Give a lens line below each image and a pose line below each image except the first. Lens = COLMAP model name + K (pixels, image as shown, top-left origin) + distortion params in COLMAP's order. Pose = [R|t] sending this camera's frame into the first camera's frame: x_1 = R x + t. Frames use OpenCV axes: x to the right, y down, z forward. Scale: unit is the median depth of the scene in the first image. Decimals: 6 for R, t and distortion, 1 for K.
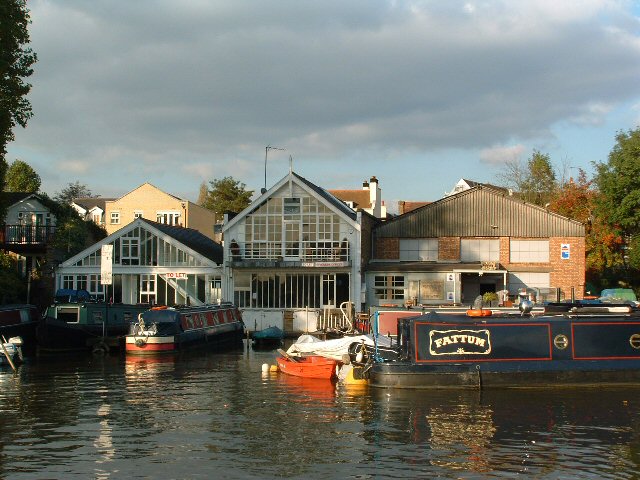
lens RADIAL K [[1000.7, 0, 318.9], [0, 1000.7, 240.2], [0, 0, 1]] dist [-0.093681, 0.000000]
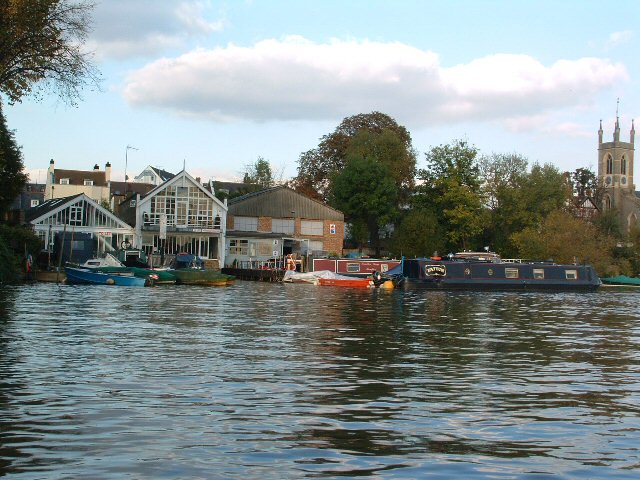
lens RADIAL K [[922.1, 0, 322.4], [0, 922.1, 238.4], [0, 0, 1]] dist [-0.100184, 0.000000]
pose [[0.880655, 0.039469, 0.472111, -0.503189], [-0.054028, 0.998389, 0.017316, 0.000956], [-0.470667, -0.040757, 0.881369, -0.353897]]
